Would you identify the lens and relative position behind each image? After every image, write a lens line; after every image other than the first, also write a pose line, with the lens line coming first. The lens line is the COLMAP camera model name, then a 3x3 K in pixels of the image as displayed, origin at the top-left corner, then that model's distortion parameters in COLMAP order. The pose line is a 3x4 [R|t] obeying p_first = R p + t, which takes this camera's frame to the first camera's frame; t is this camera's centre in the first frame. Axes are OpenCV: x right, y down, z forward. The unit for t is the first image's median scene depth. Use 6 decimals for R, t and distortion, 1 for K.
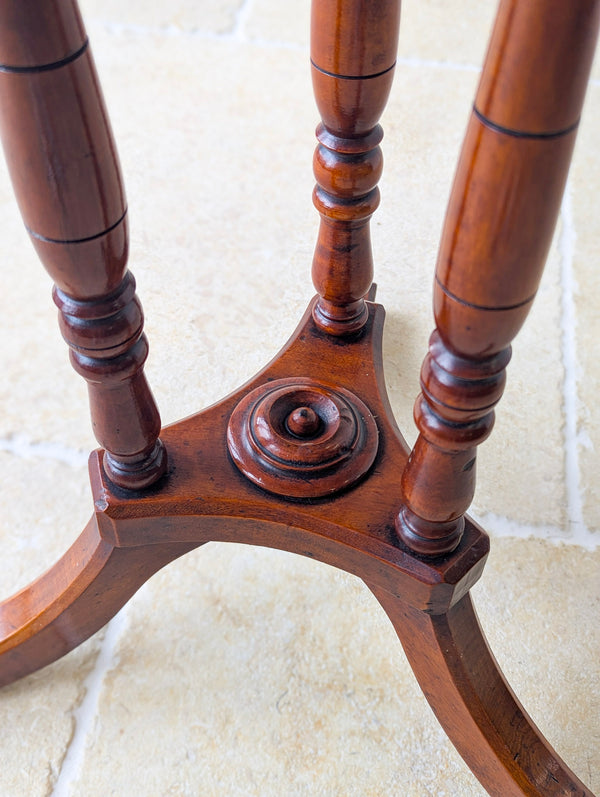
lens RADIAL K [[882.5, 0, 294.5], [0, 882.5, 396.1], [0, 0, 1]] dist [0.032285, -0.025999]
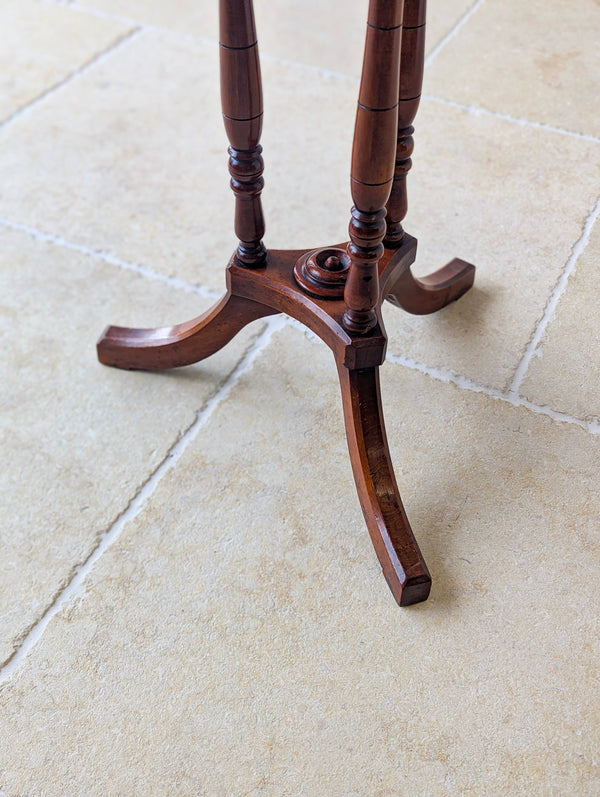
lens RADIAL K [[858.5, 0, 304.6], [0, 858.5, 417.3], [0, 0, 1]] dist [0.091438, -0.197828]
pose [[0.957955, 0.204400, -0.201353, 0.321240], [-0.215517, 0.975884, -0.034692, 0.373640], [0.189406, 0.076629, 0.978904, -0.699358]]
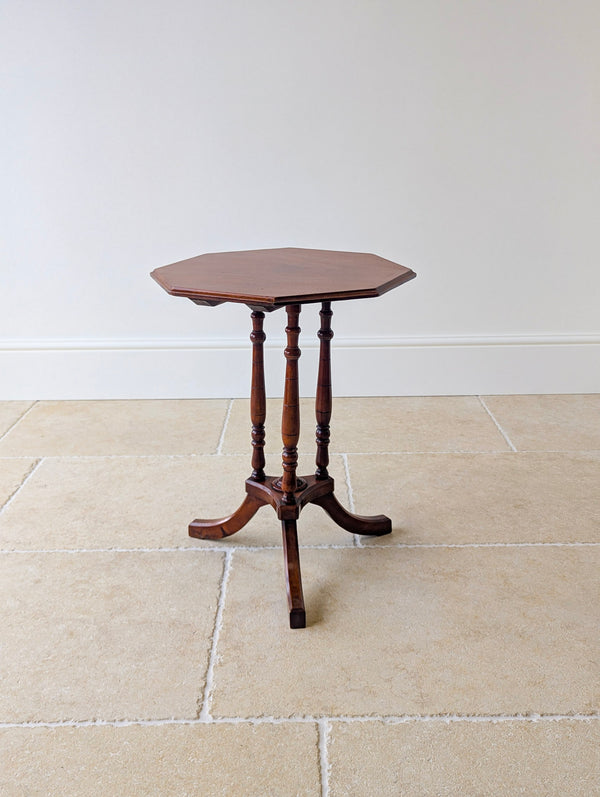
lens RADIAL K [[910.5, 0, 314.8], [0, 910.5, 375.3], [0, 0, 1]] dist [0.018746, 0.023554]
pose [[0.981035, -0.083180, 0.175074, -0.431713], [0.168816, 0.810492, -0.560896, 1.718254], [-0.095241, 0.579814, 0.809163, -2.374627]]
